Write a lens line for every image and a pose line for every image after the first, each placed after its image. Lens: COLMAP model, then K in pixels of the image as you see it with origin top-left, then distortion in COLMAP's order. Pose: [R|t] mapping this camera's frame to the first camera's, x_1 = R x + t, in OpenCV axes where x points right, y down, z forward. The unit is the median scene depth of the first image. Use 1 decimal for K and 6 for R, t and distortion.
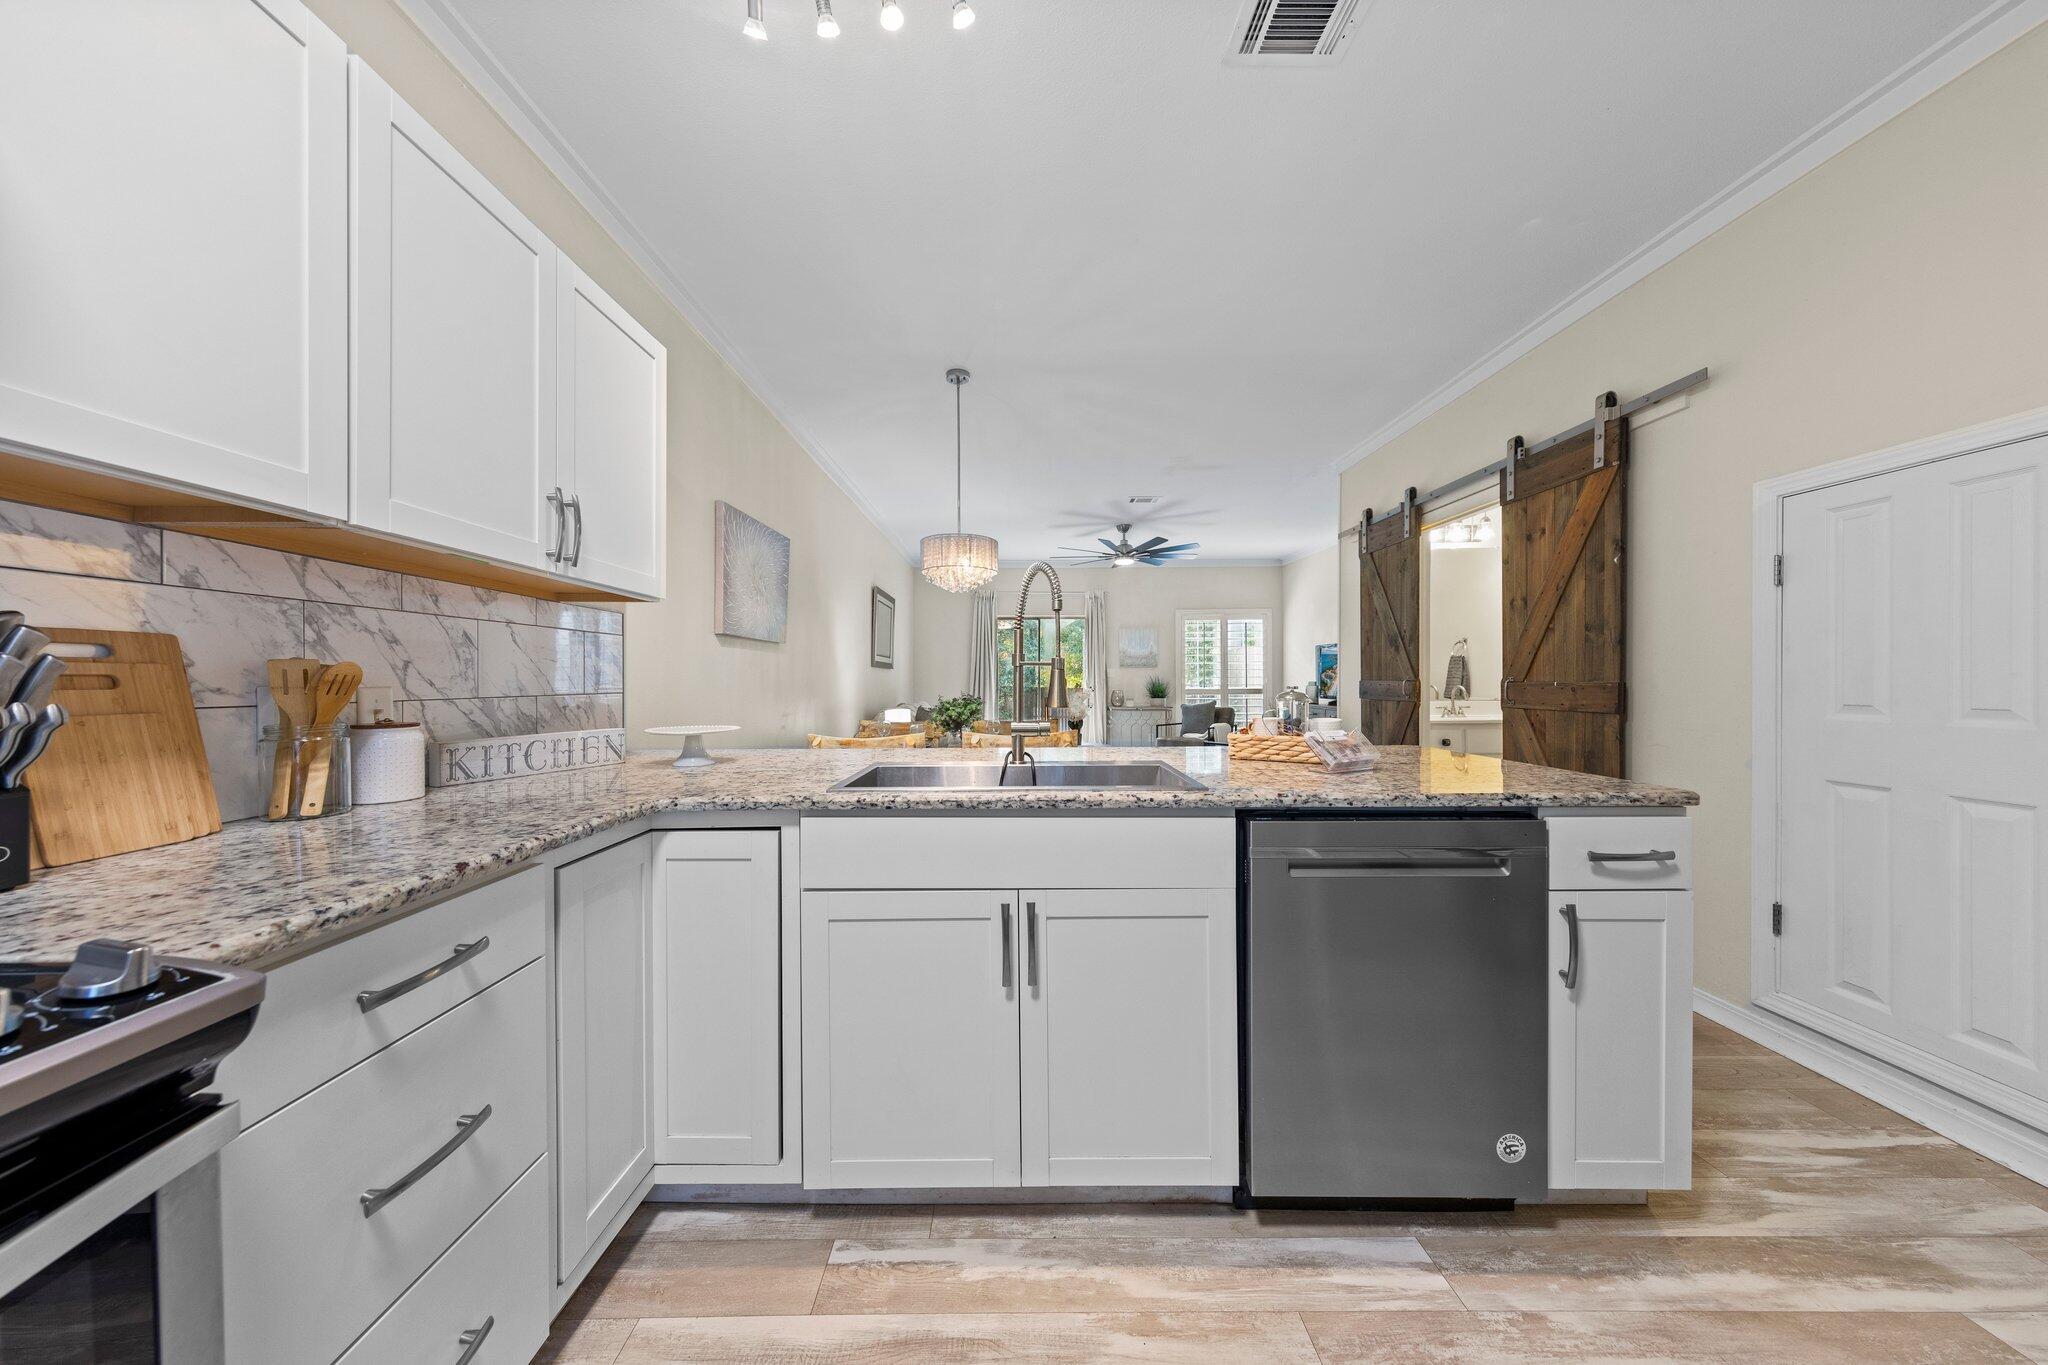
lens RADIAL K [[643.0, 0, 1020.7], [0, 643.0, 681.4], [0, 0, 1]] dist [0.003852, -0.000079]
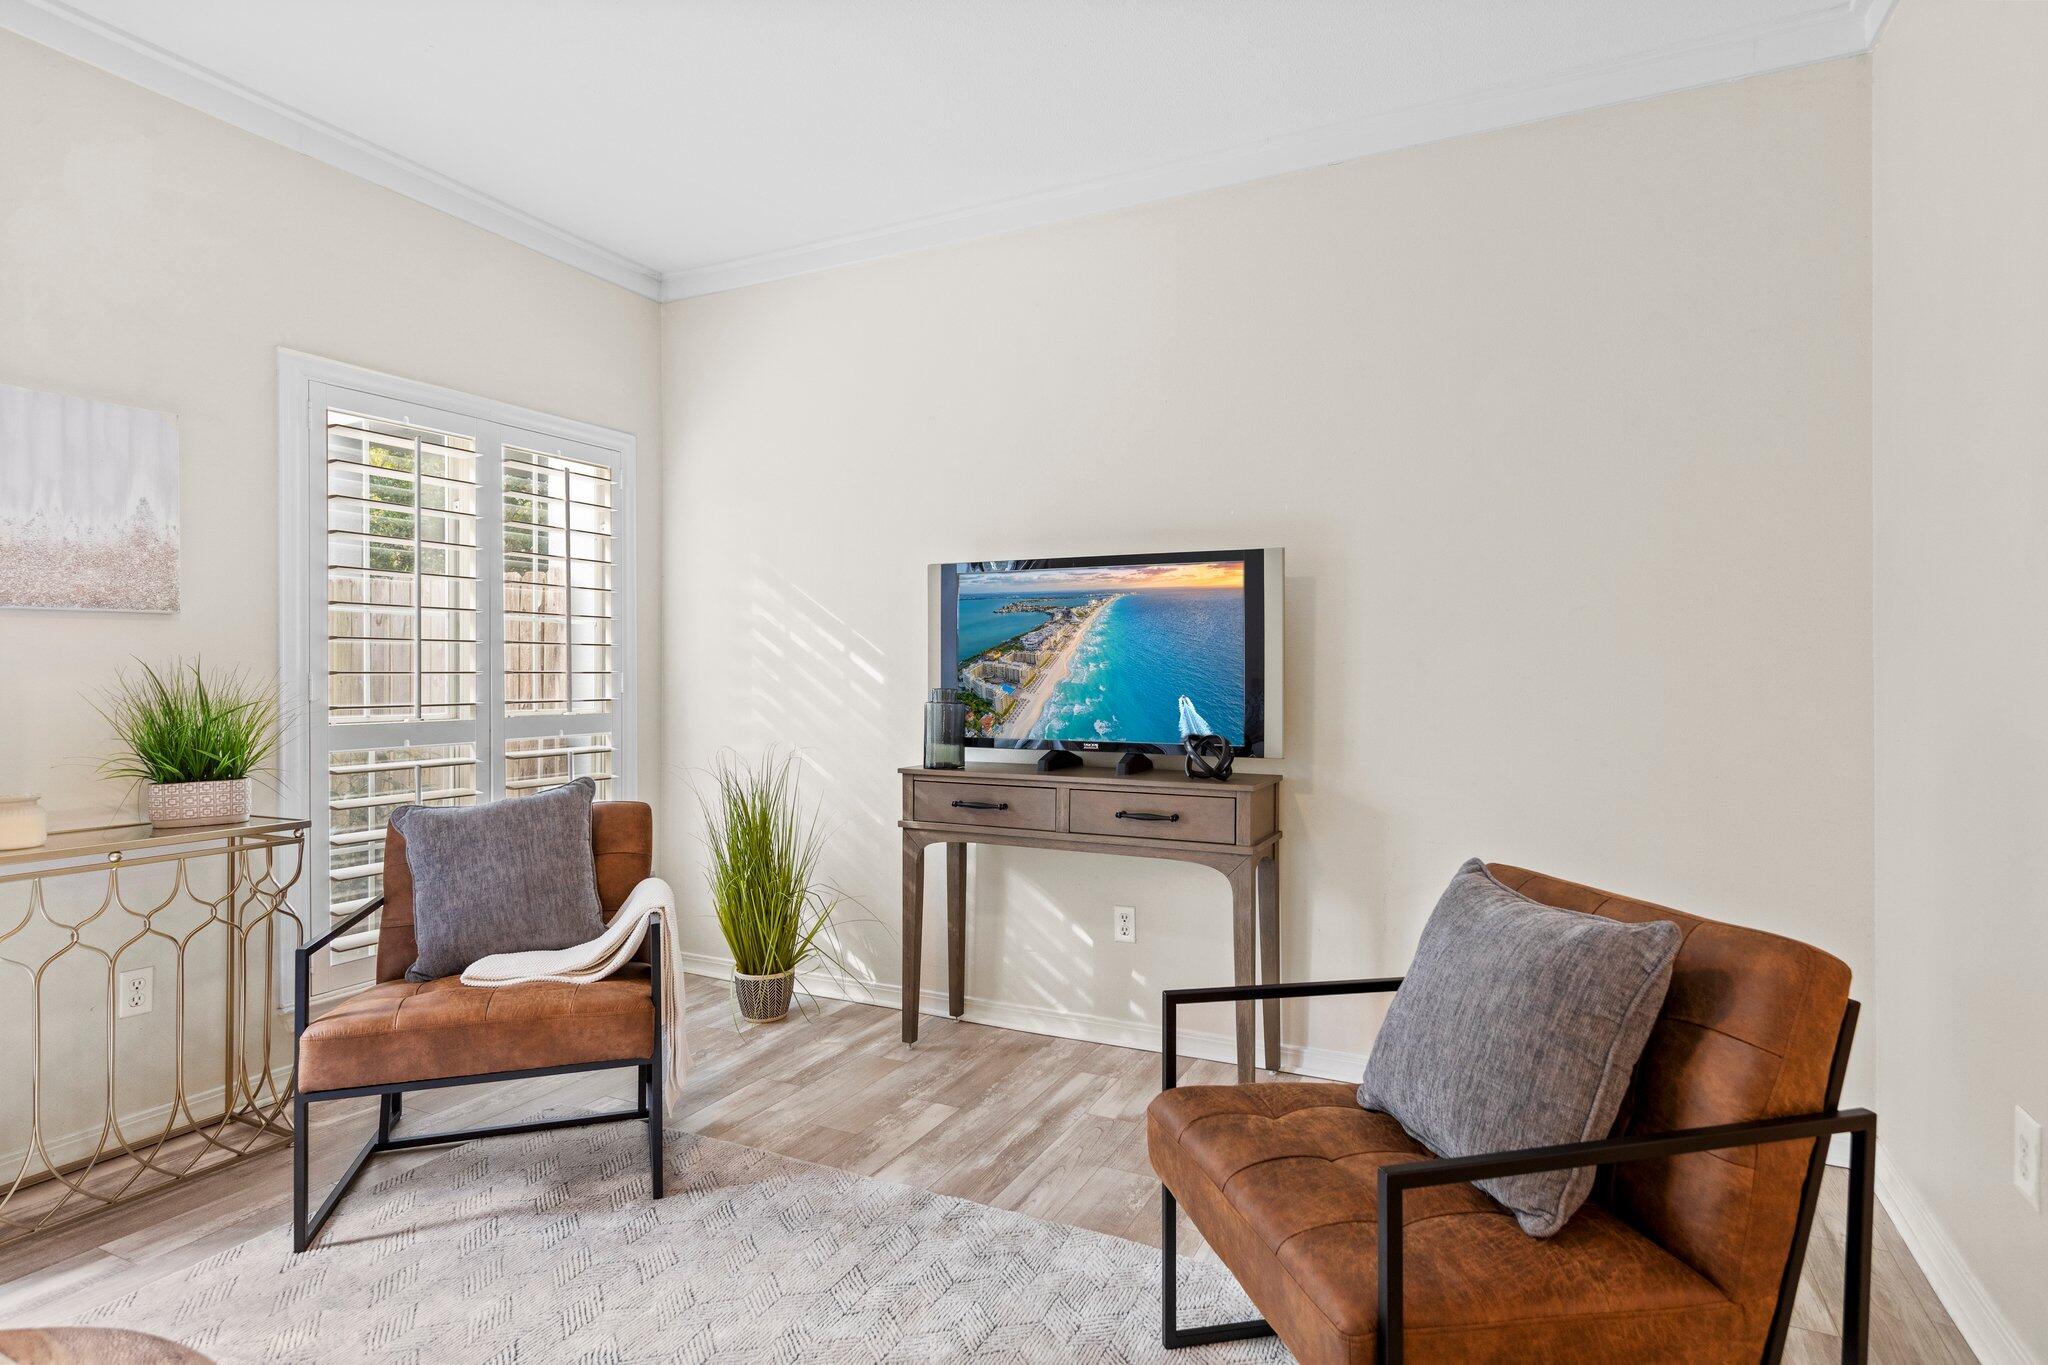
lens RADIAL K [[1059.5, 0, 1024.0], [0, 1059.5, 682.5], [0, 0, 1]] dist [-0.003454, -0.000422]
pose [[0.447801, -0.003188, 0.894127, 0.208212], [0.003296, 0.999993, 0.001915, -0.011364], [-0.894127, 0.002090, 0.447809, 3.021052]]
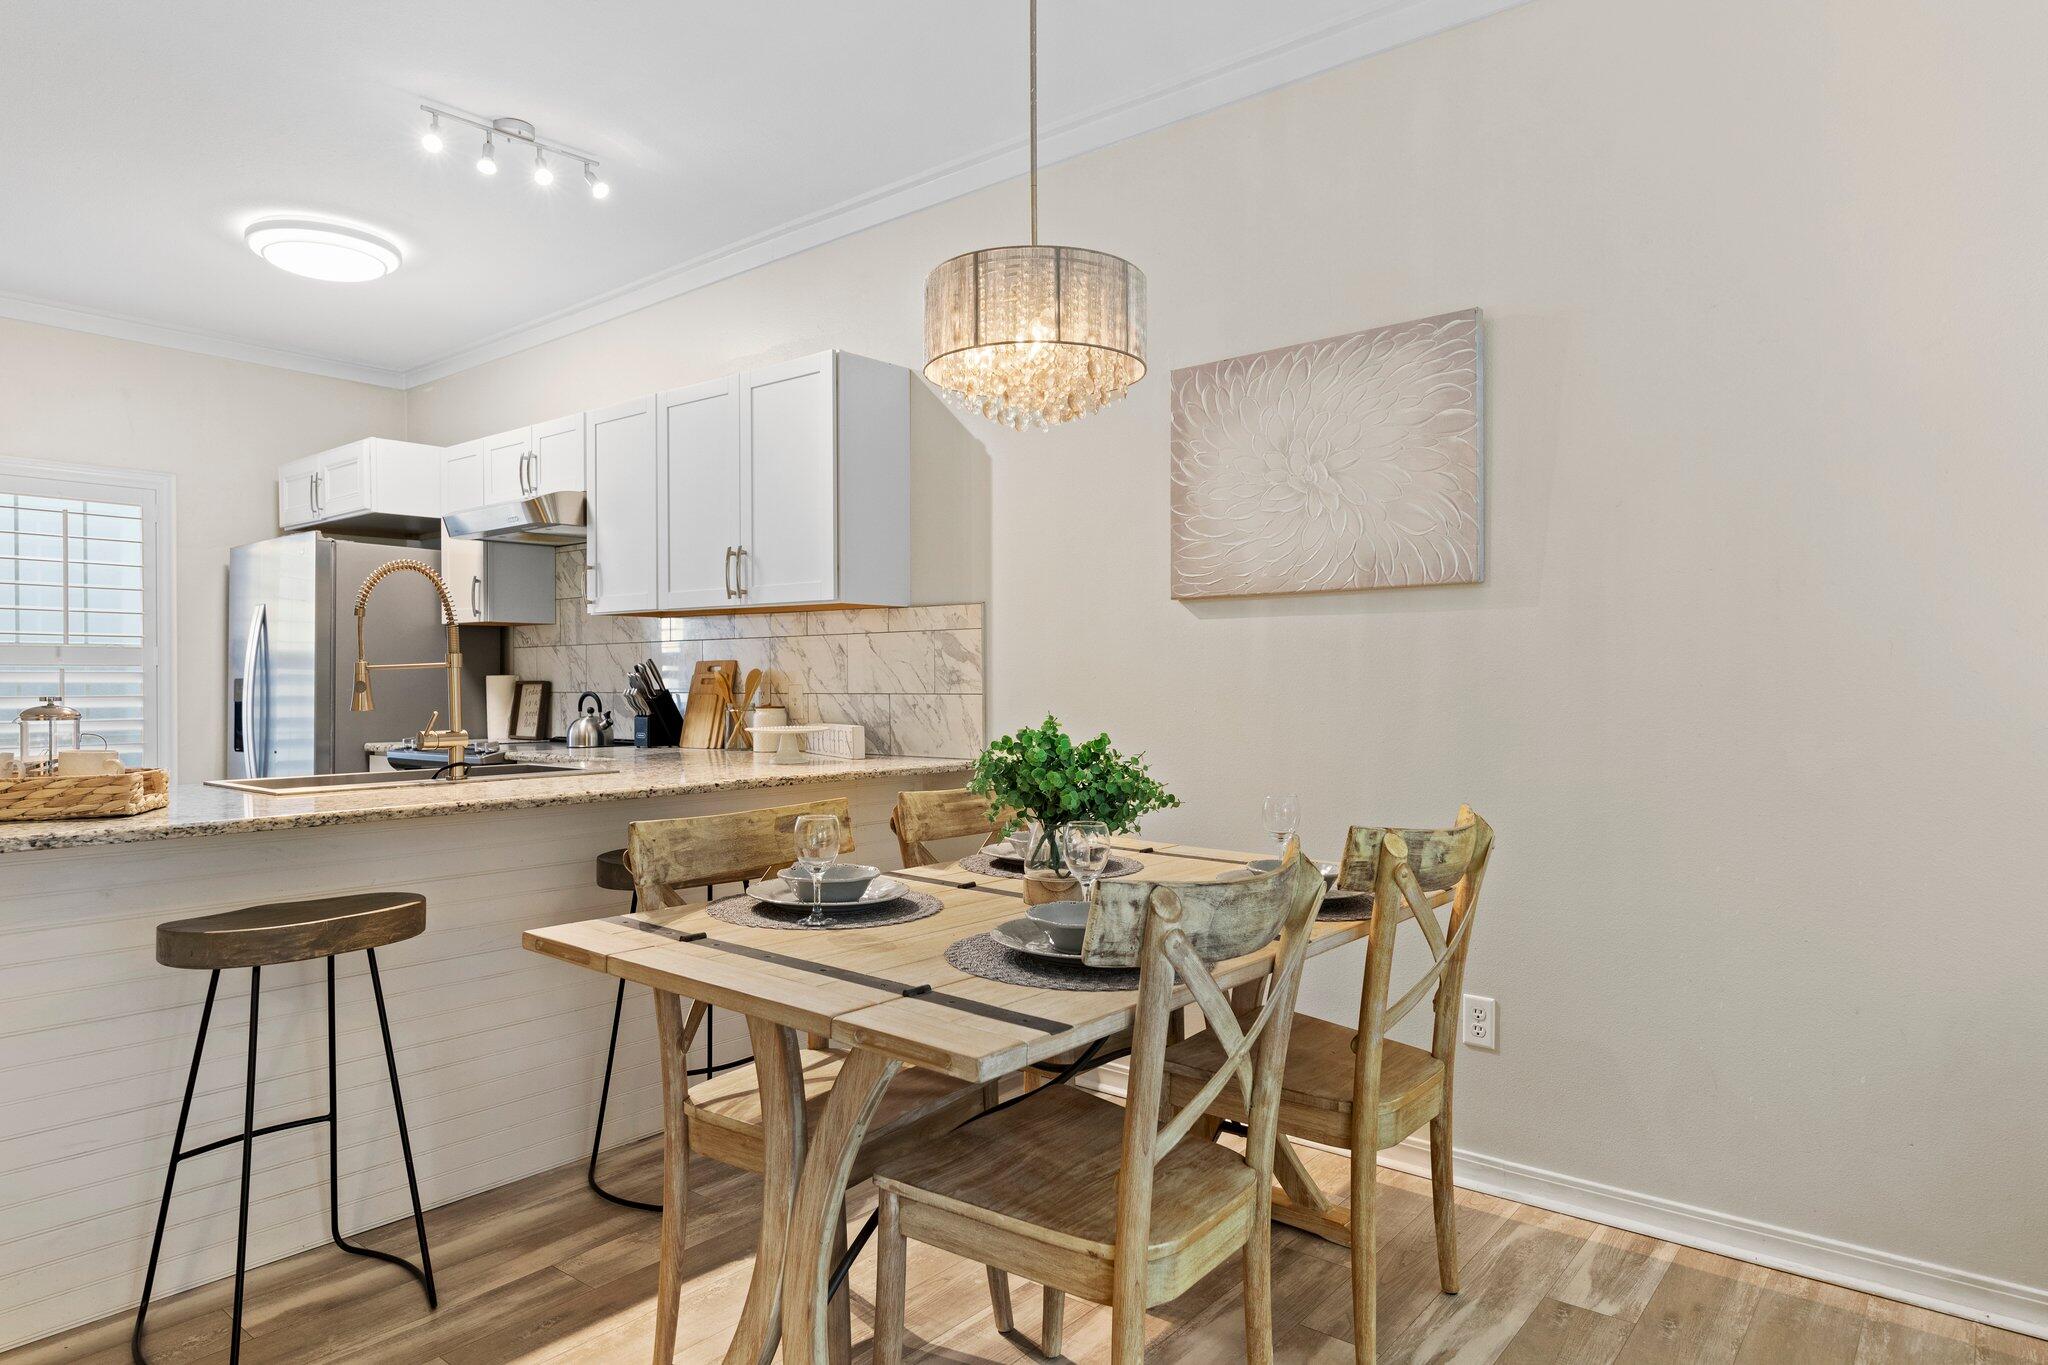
lens RADIAL K [[1207.6, 0, 1024.3], [0, 1207.6, 679.0], [0, 0, 1]] dist [0.004510, 0.001711]
pose [[-0.636474, 0.004673, -0.771284, 0.767696], [0.004211, 0.999988, 0.002584, -0.008274], [0.771287, -0.001603, -0.636486, 2.625431]]
